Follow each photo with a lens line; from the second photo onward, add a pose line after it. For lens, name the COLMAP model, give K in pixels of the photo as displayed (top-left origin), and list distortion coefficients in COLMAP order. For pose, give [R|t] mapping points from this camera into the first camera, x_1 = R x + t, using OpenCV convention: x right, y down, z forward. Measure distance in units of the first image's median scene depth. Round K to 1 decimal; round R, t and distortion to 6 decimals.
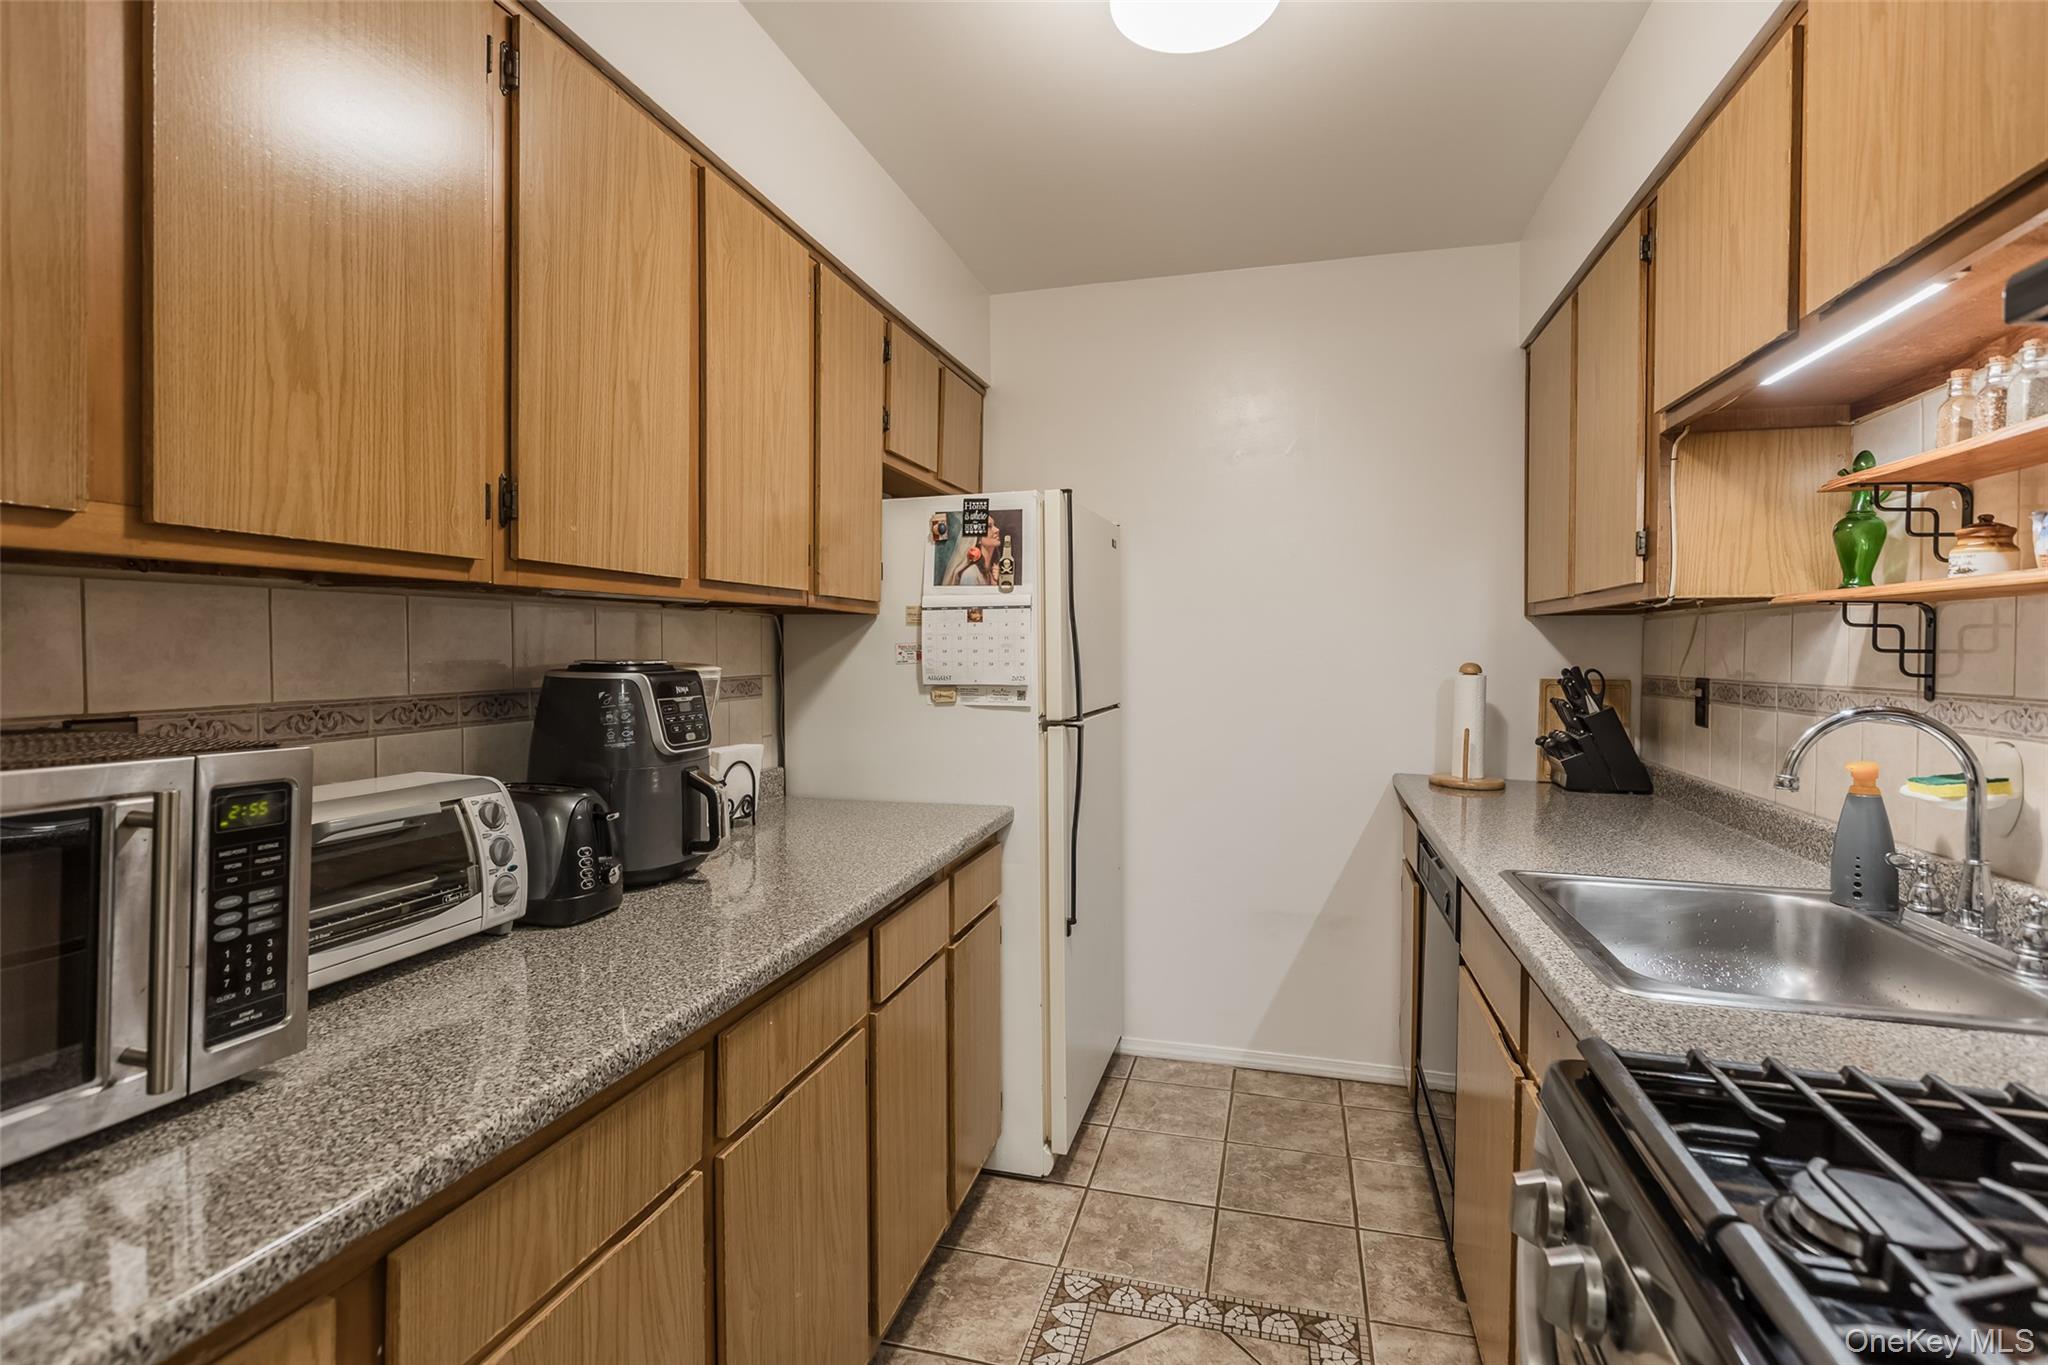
lens RADIAL K [[976.1, 0, 1020.6], [0, 976.1, 656.6], [0, 0, 1]] dist [-0.001920, -0.000428]
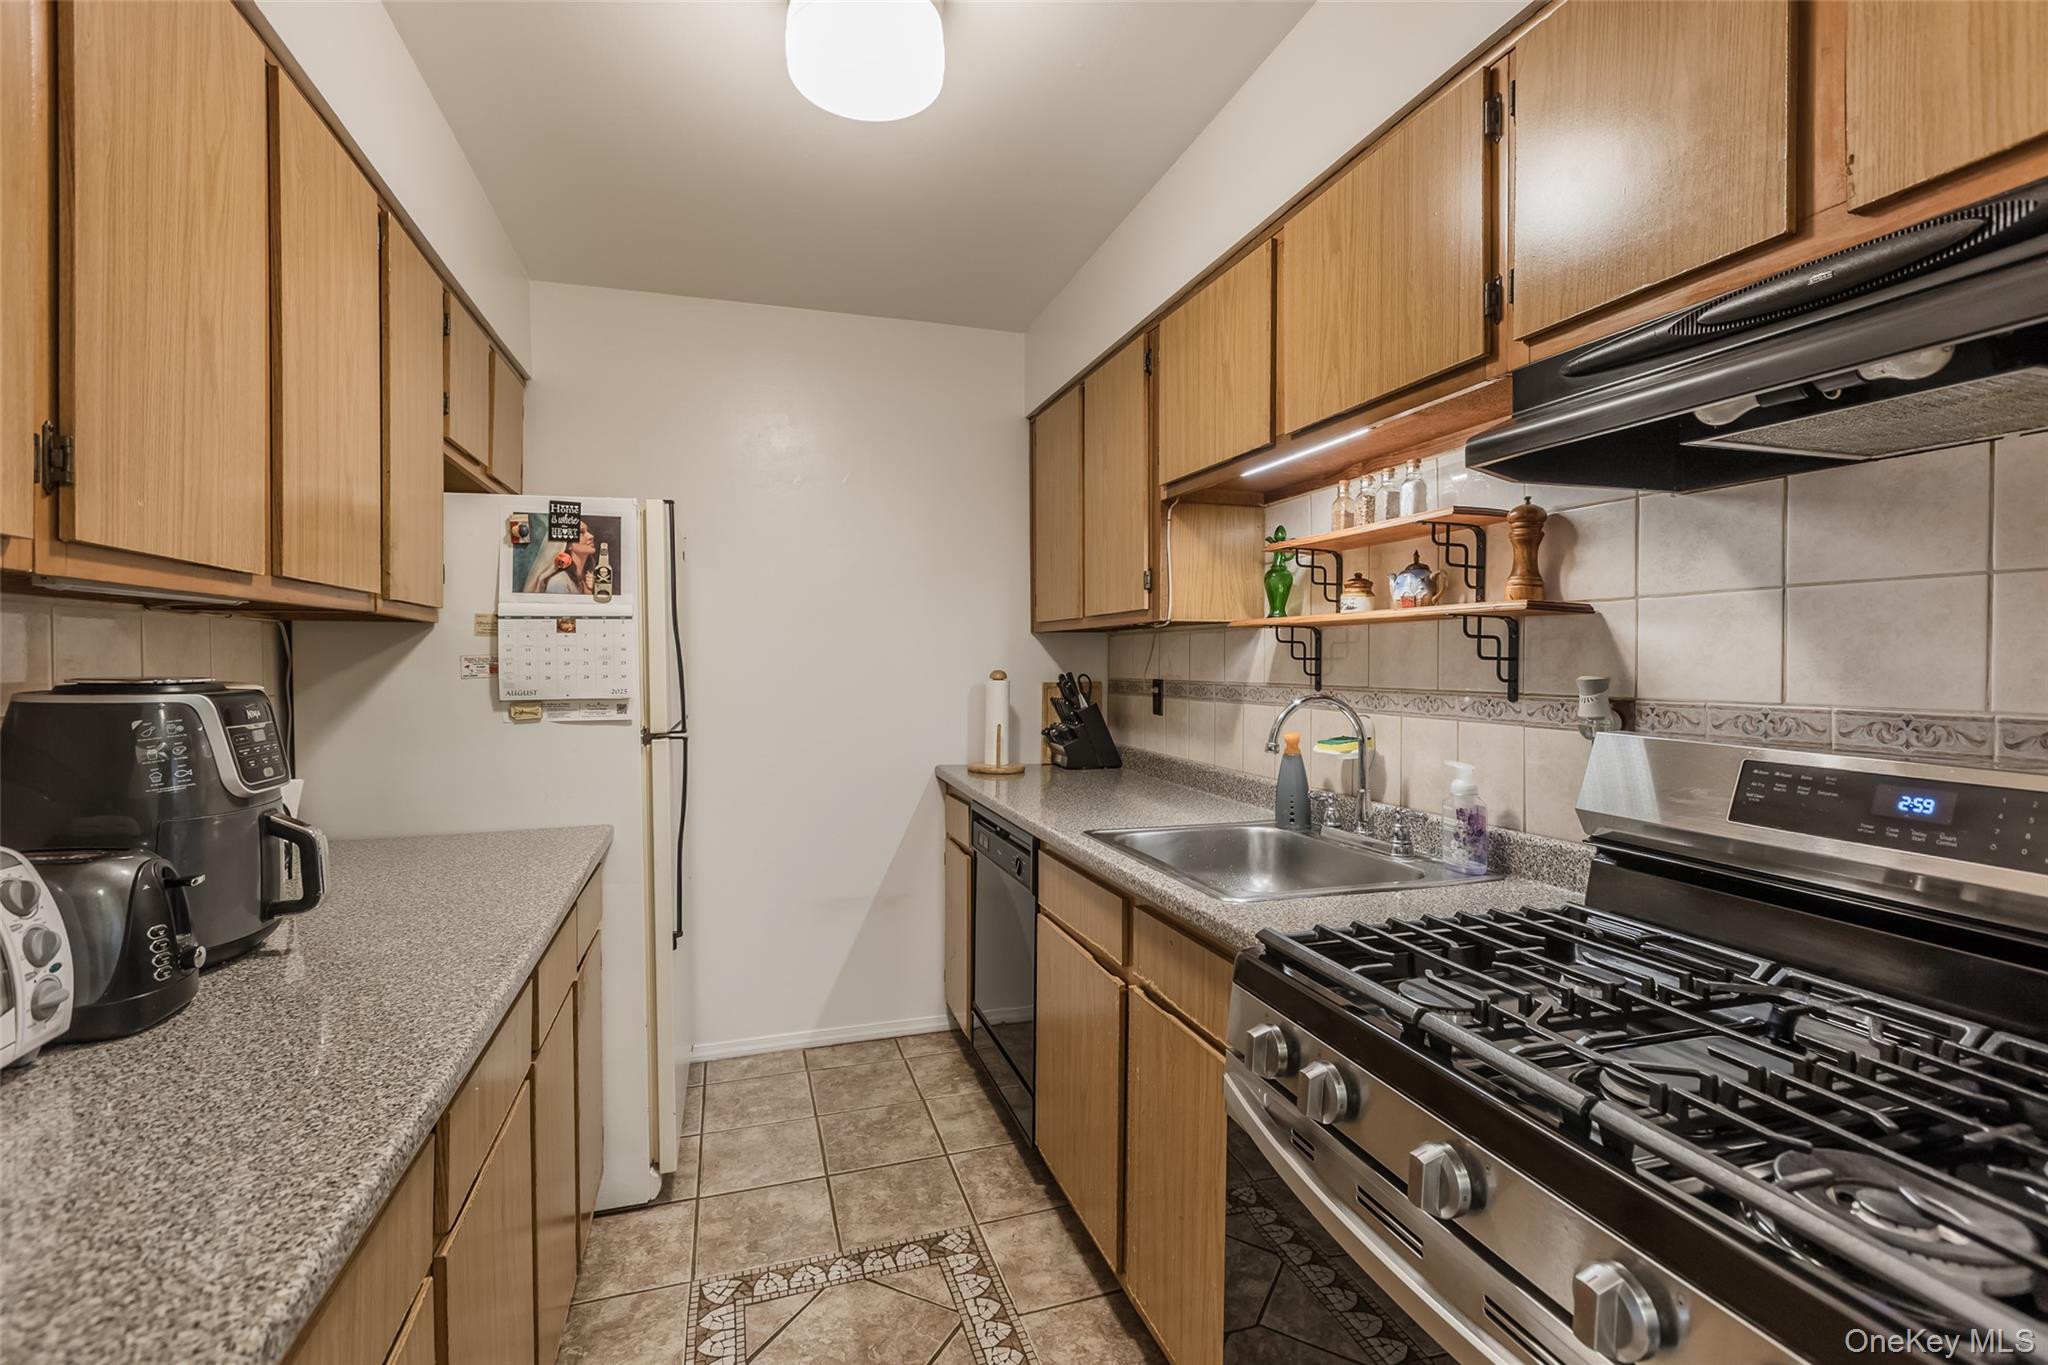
lens RADIAL K [[918.5, 0, 1021.1], [0, 918.5, 660.7], [0, 0, 1]] dist [0.002198, -0.000655]
pose [[0.838314, -0.005415, 0.545160, -0.197156], [0.009463, 0.999945, -0.004620, -0.000240], [-0.545105, 0.009032, 0.838319, 0.025247]]
